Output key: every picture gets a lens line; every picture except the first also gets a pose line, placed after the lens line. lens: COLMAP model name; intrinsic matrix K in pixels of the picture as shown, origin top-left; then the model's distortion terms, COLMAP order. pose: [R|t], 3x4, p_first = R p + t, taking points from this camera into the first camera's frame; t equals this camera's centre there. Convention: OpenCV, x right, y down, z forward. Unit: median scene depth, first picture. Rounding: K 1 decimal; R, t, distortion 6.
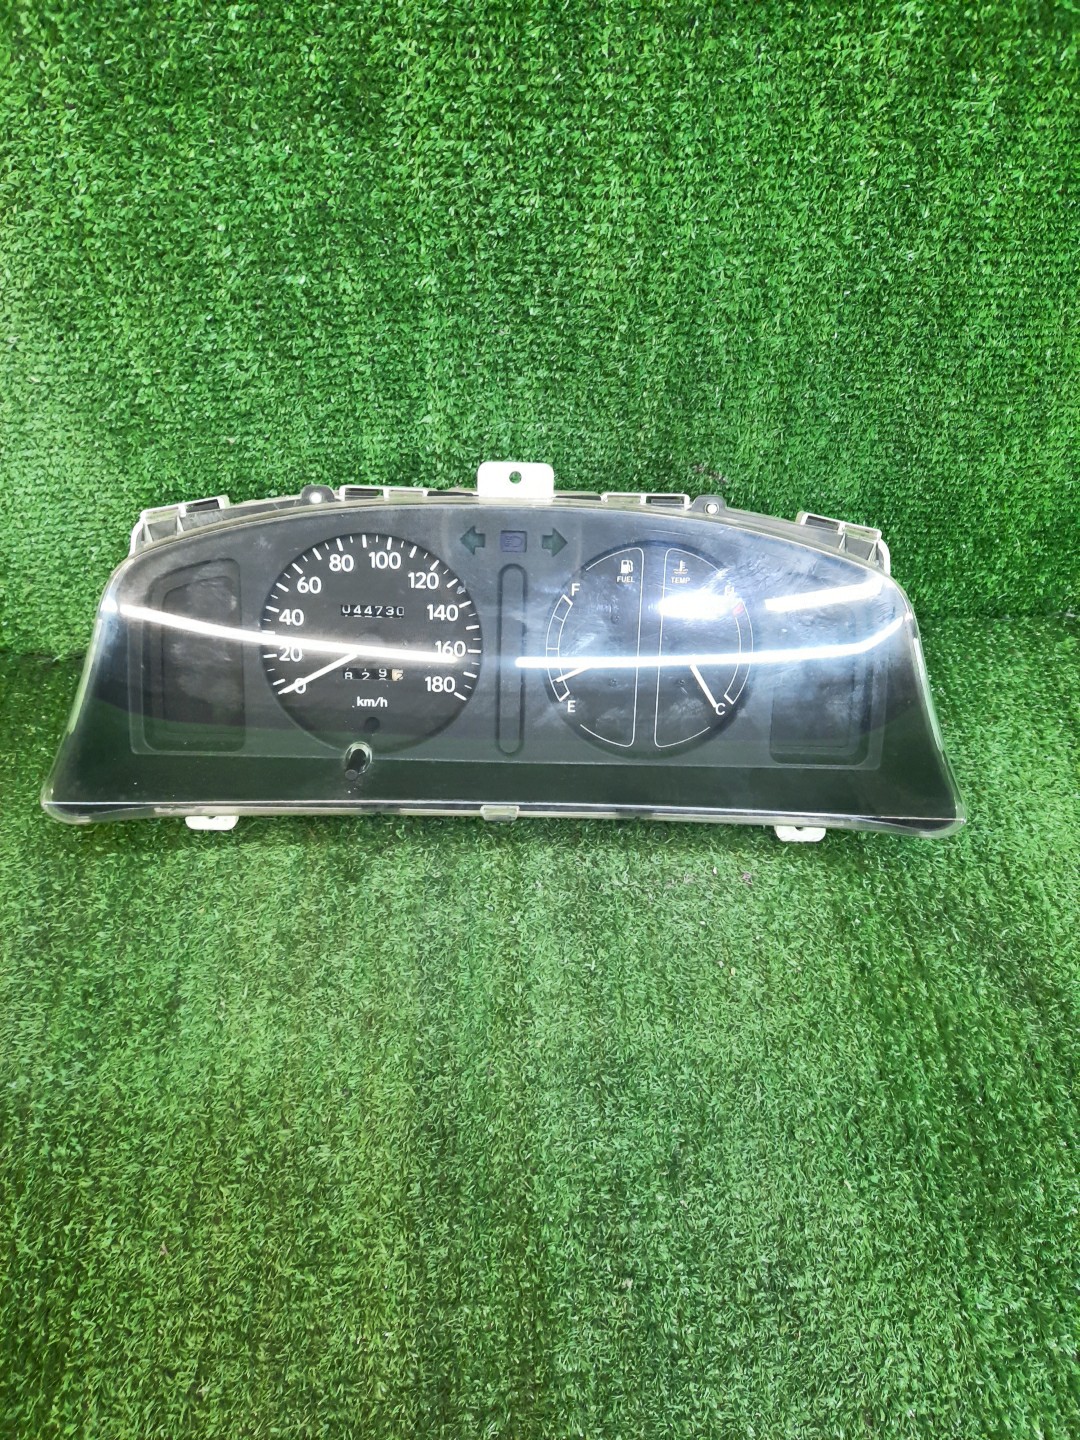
lens RADIAL K [[1081.6, 0, 540.0], [0, 1081.6, 720.0], [0, 0, 1]] dist [0.039214, -0.049891]
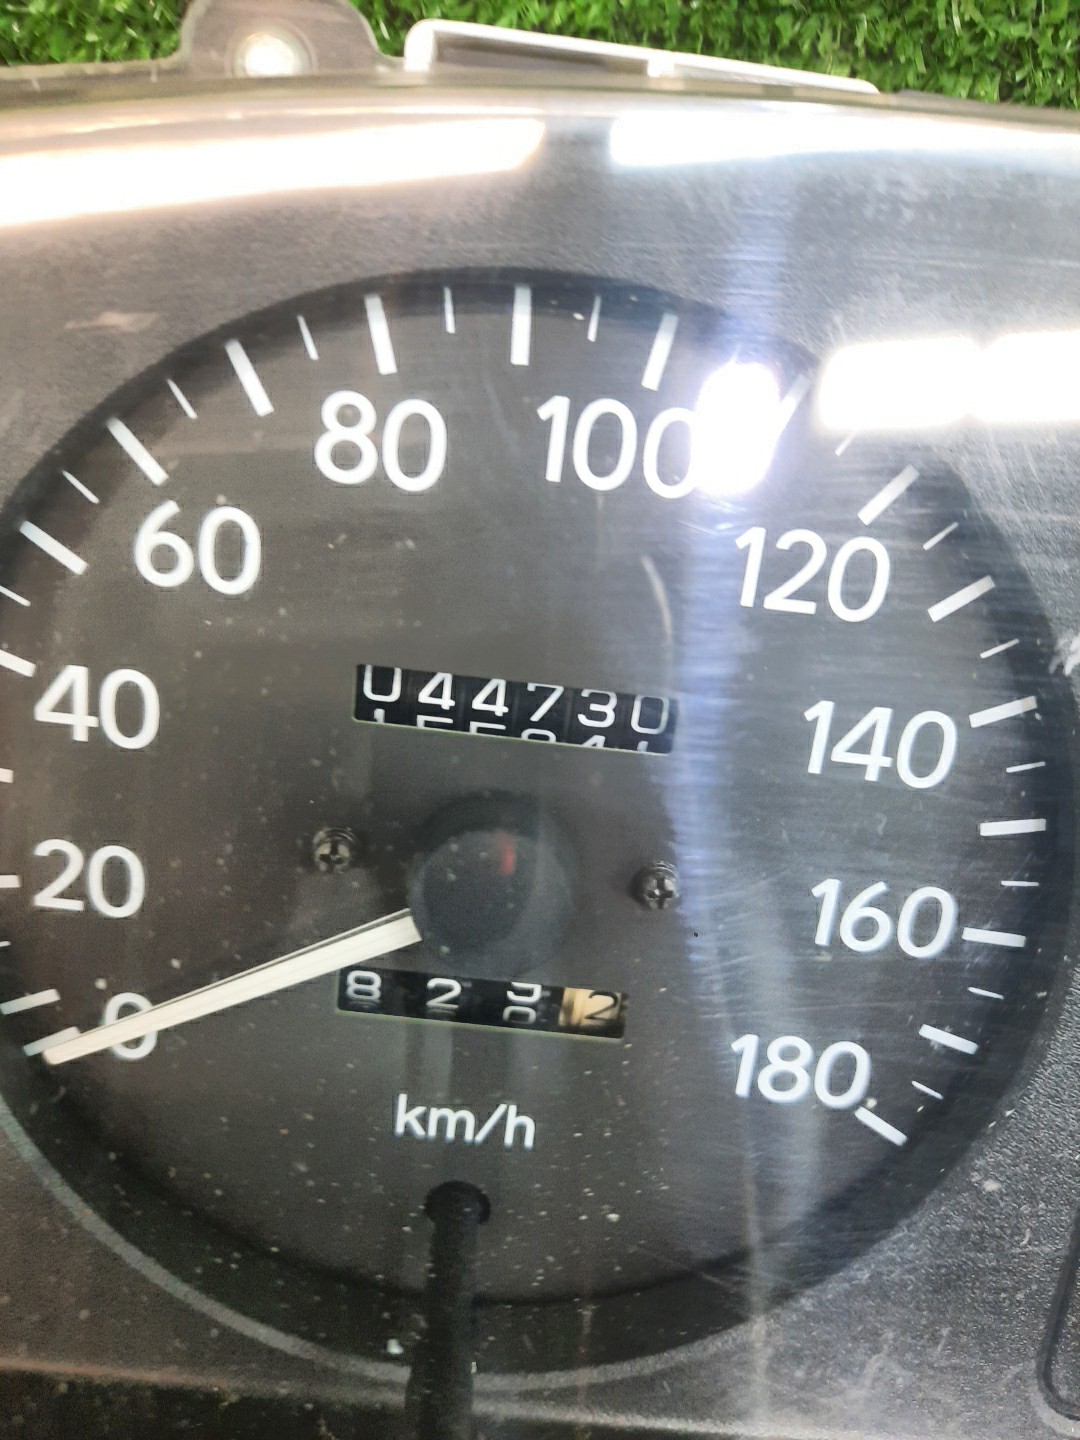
lens RADIAL K [[1081.6, 0, 540.0], [0, 1081.6, 720.0], [0, 0, 1]] dist [0.039214, -0.049891]
pose [[0.996531, 0.077855, 0.029409, -0.186349], [-0.078092, 0.996922, 0.006991, -0.119532], [-0.028774, -0.009264, 0.999543, 0.959212]]
